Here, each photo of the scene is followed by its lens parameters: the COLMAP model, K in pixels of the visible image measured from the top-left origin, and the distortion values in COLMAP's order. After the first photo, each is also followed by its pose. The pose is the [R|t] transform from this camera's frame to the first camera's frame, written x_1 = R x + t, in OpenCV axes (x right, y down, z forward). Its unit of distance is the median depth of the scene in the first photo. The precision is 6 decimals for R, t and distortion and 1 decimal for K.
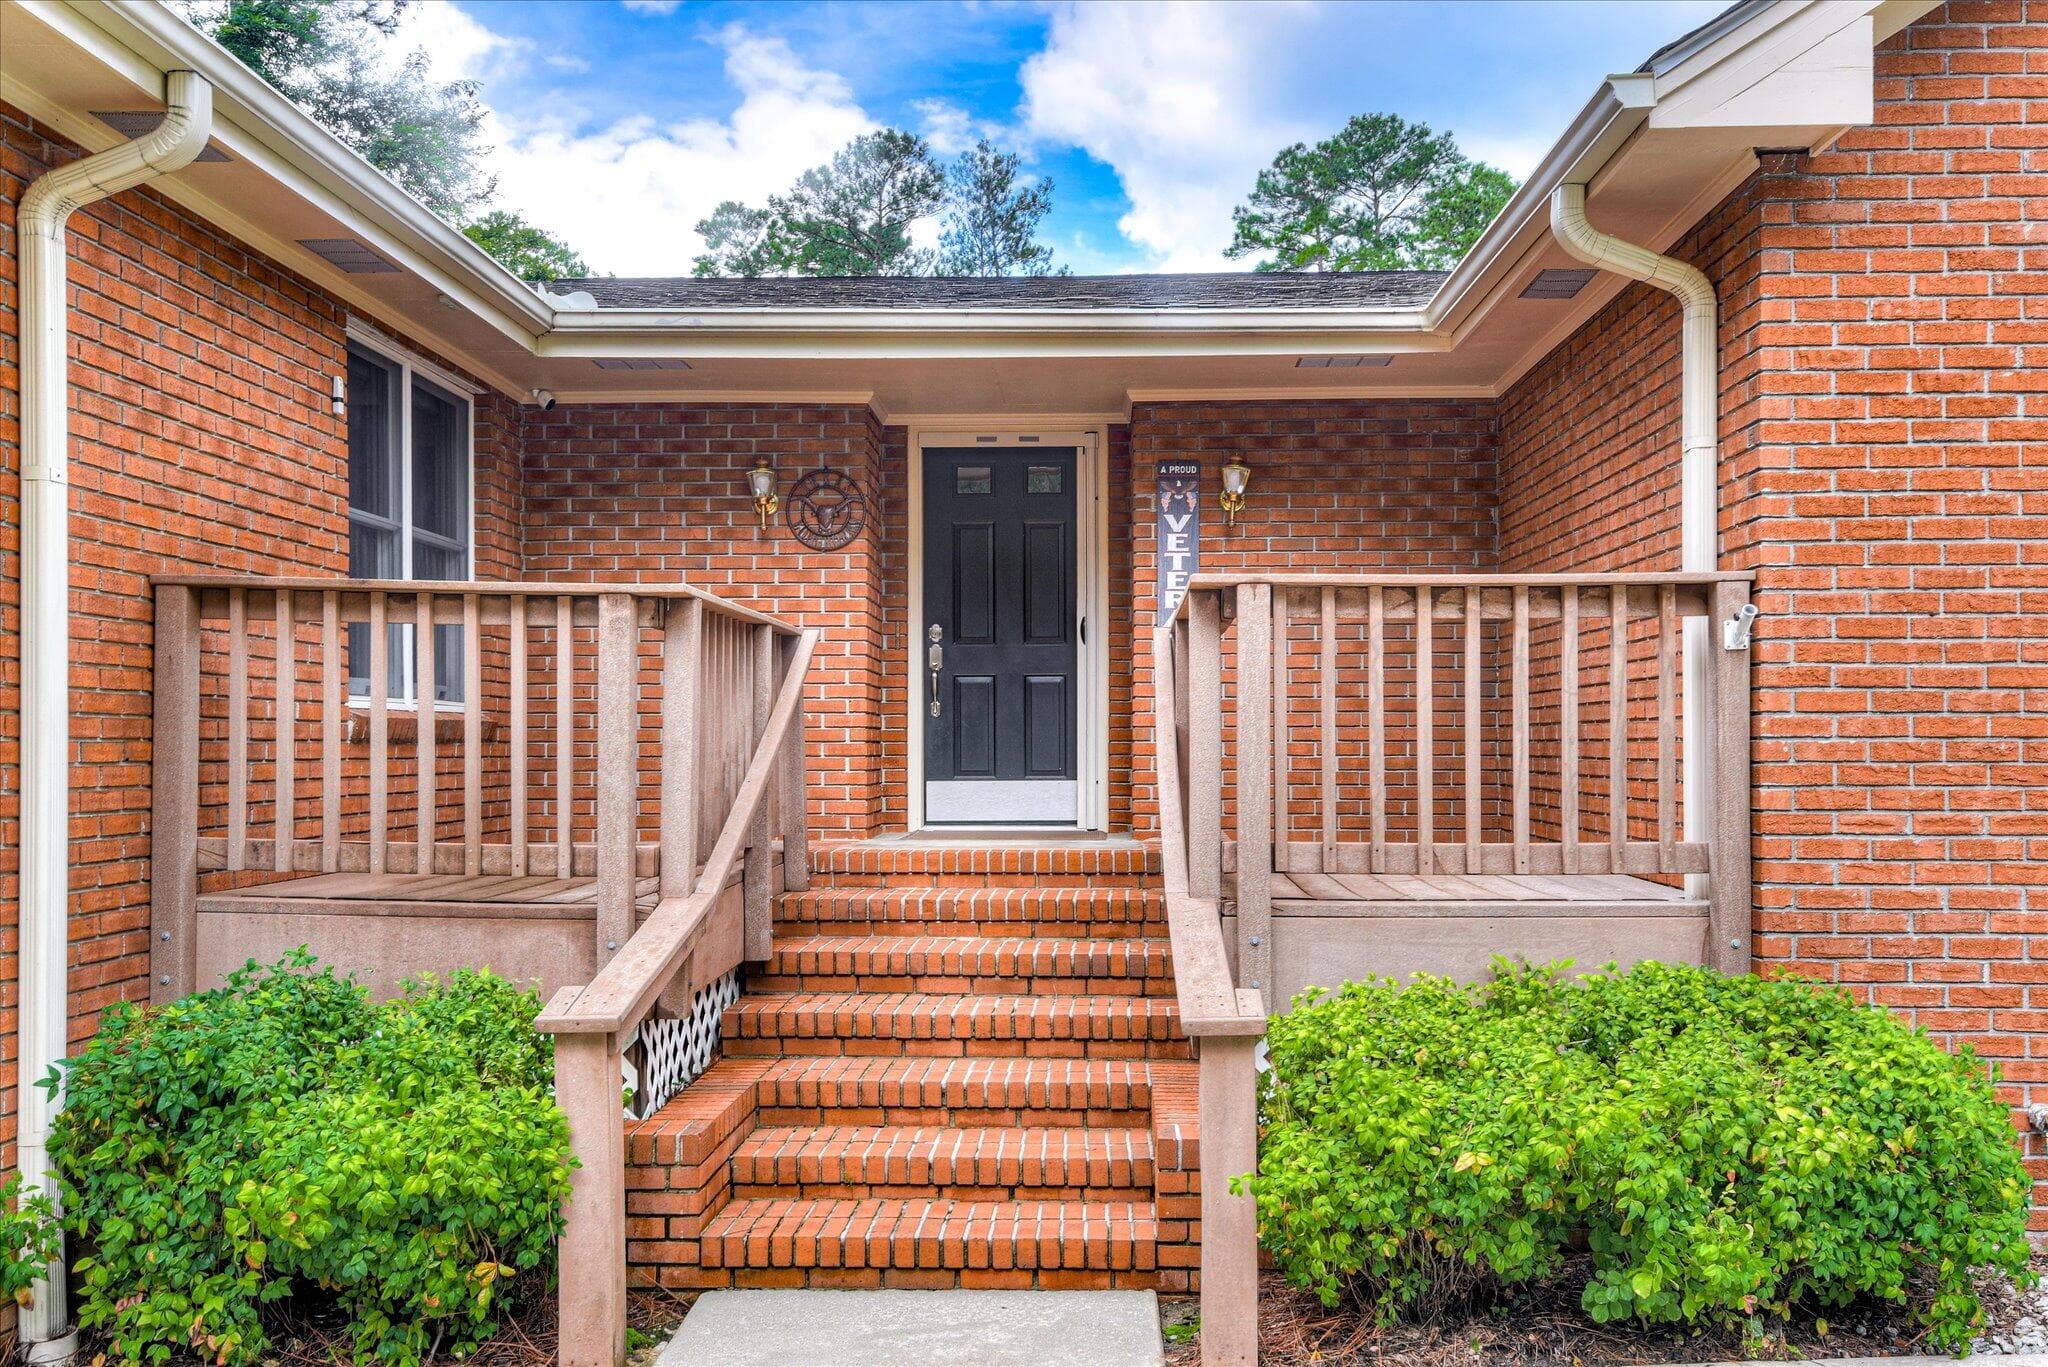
lens RADIAL K [[1783.8, 0, 1033.3], [0, 1783.8, 715.0], [0, 0, 1]] dist [0.034660, 0.002184]
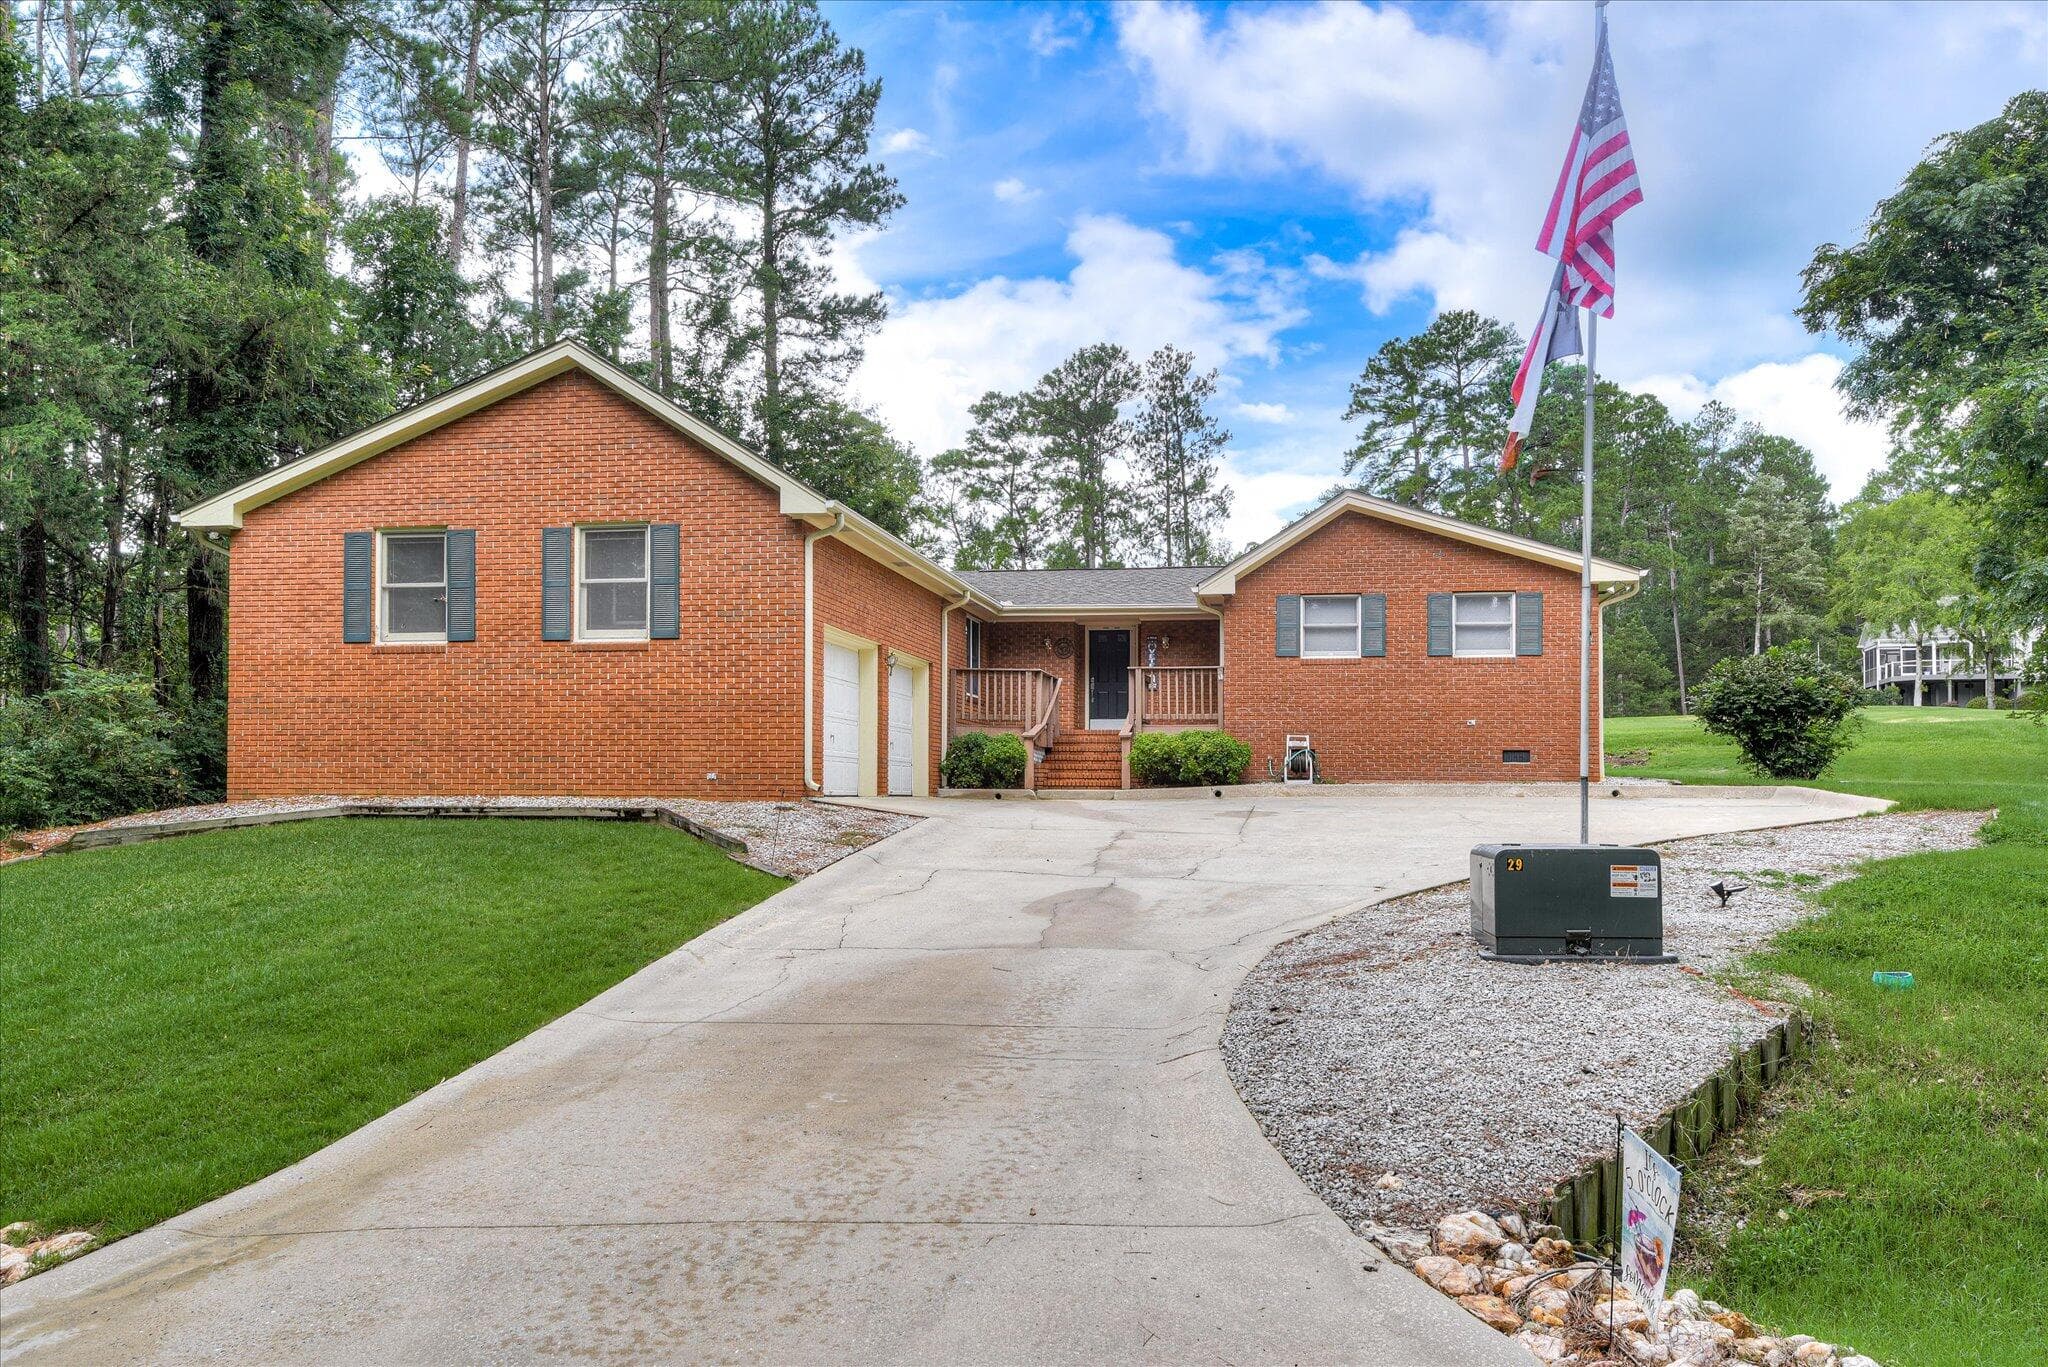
lens RADIAL K [[1783.8, 0, 1033.3], [0, 1783.8, 715.0], [0, 0, 1]] dist [0.034660, 0.002184]
pose [[0.992049, -0.000485, -0.125848, 0.045797], [-0.004014, 0.999362, -0.035490, 0.025193], [0.125785, 0.035713, 0.991415, -0.425425]]
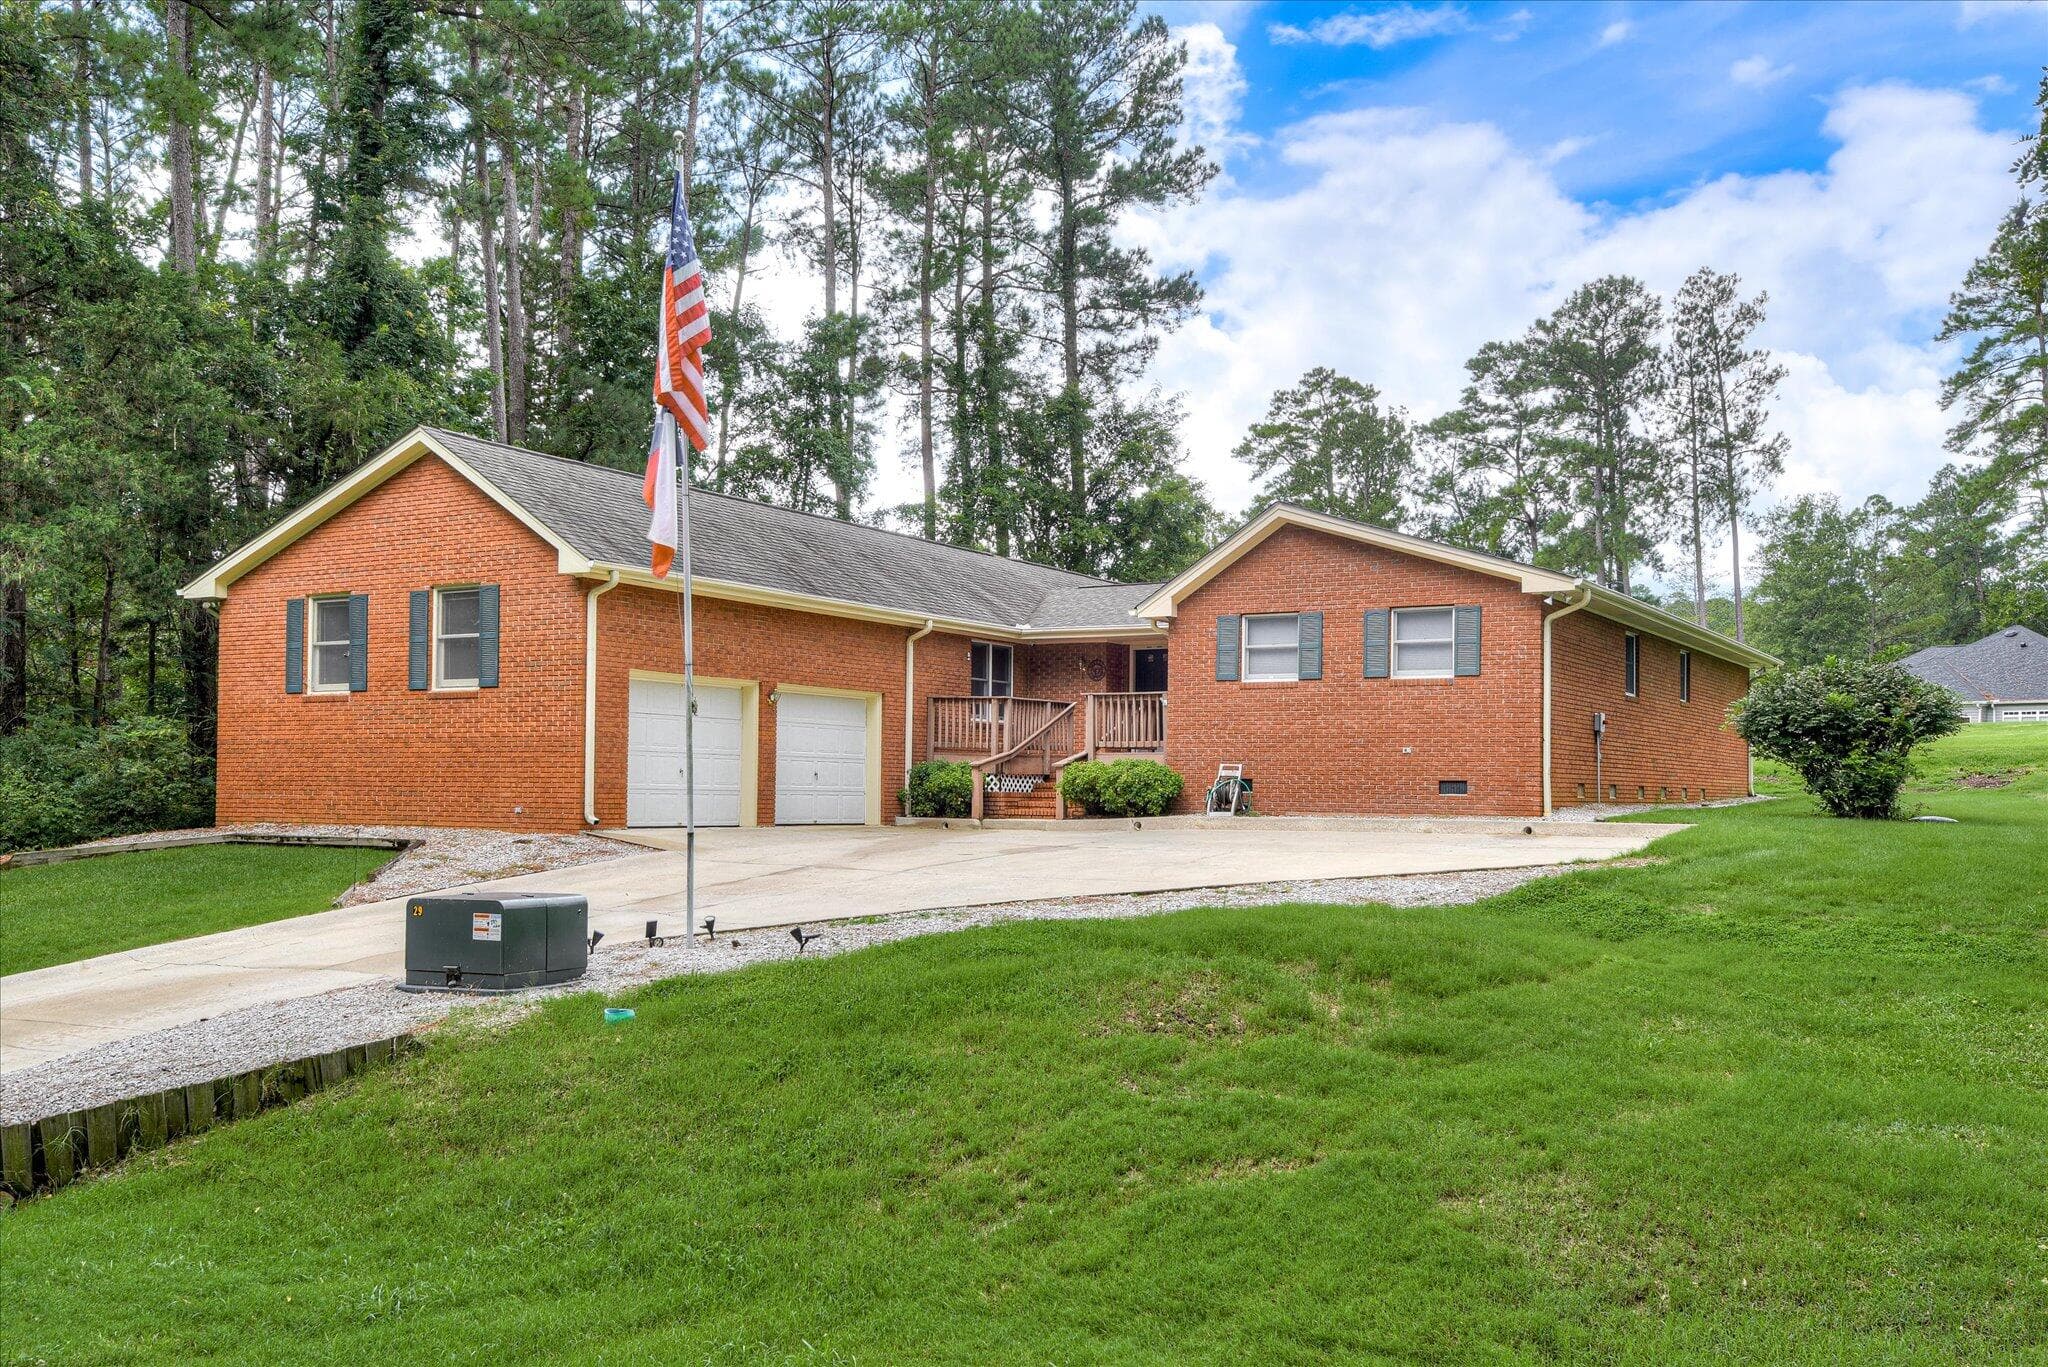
lens RADIAL K [[2078.7, 0, 1019.8], [0, 2078.7, 714.7], [0, 0, 1]] dist [0.047049, -0.008725]
pose [[0.862253, -0.010052, -0.506378, 0.289884], [-0.004955, 0.999588, -0.028279, 0.015491], [0.506454, 0.026893, 0.861848, -0.424044]]
